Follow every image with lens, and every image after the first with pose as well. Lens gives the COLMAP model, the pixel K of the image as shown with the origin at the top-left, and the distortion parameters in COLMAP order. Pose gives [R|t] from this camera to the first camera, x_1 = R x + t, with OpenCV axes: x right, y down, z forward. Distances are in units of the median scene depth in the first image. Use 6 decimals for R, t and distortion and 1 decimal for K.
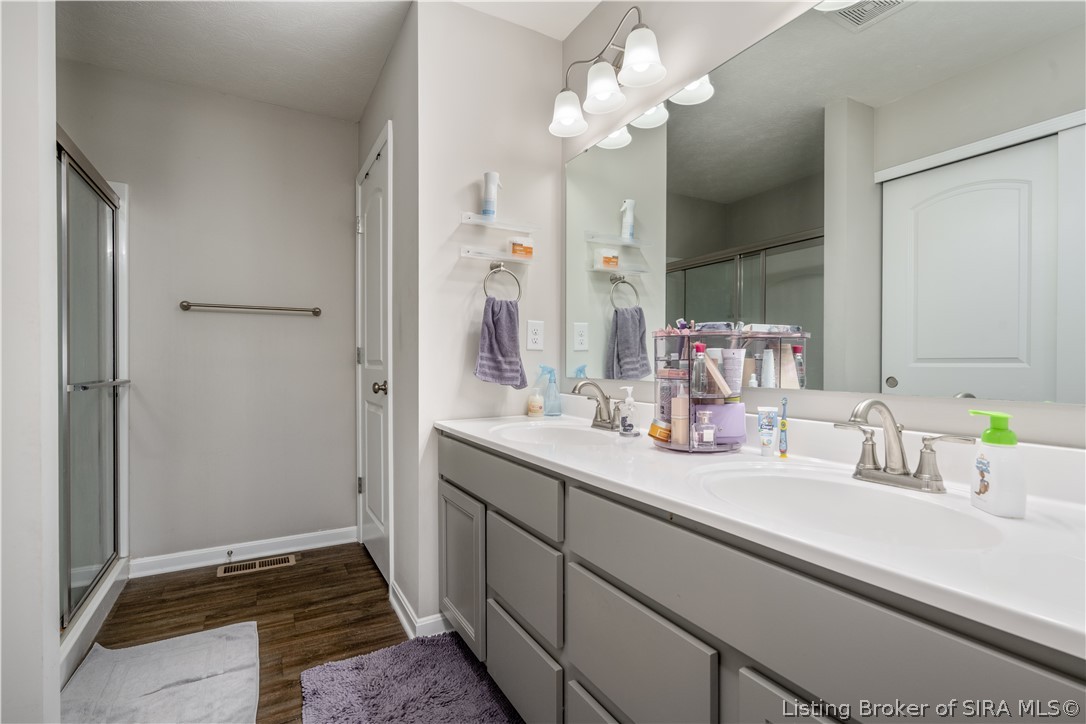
lens RADIAL K [[501.2, 0, 544.9], [0, 501.2, 361.8], [0, 0, 1]] dist [0.001171, -0.000005]
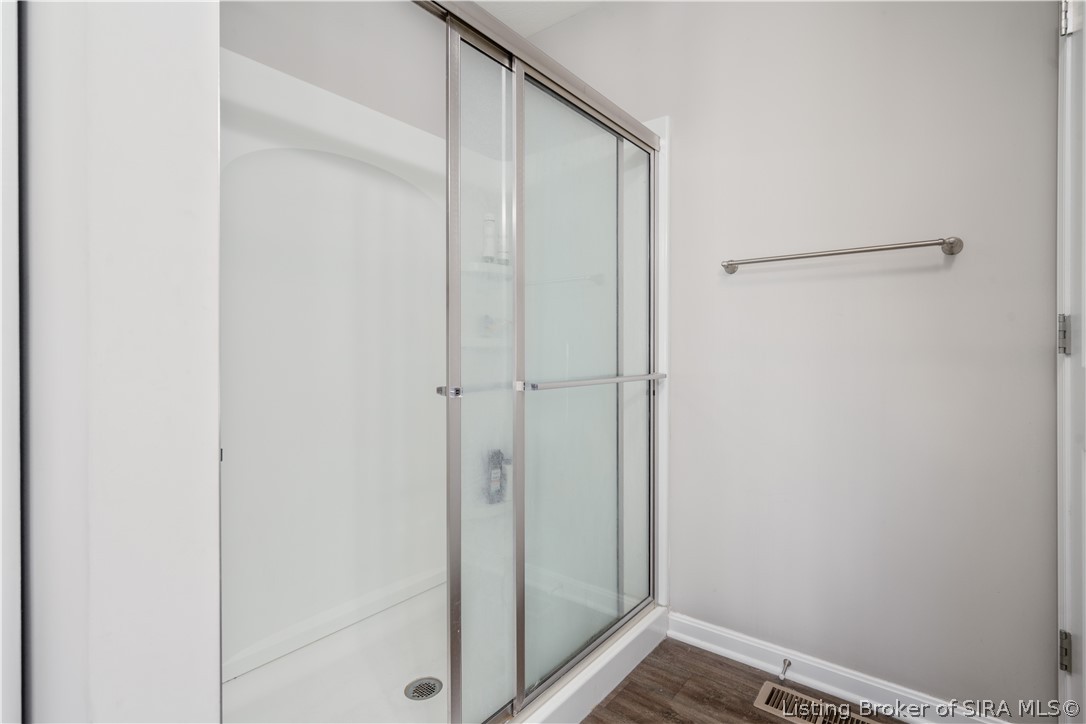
lens RADIAL K [[533.1, 0, 546.4], [0, 533.1, 354.1], [0, 0, 1]] dist [-0.004818, 0.000033]
pose [[0.397228, 0.005771, -0.917702, -0.164874], [-0.001352, 0.999983, 0.005703, 0.002157], [0.917719, -0.001025, 0.397229, 0.511757]]
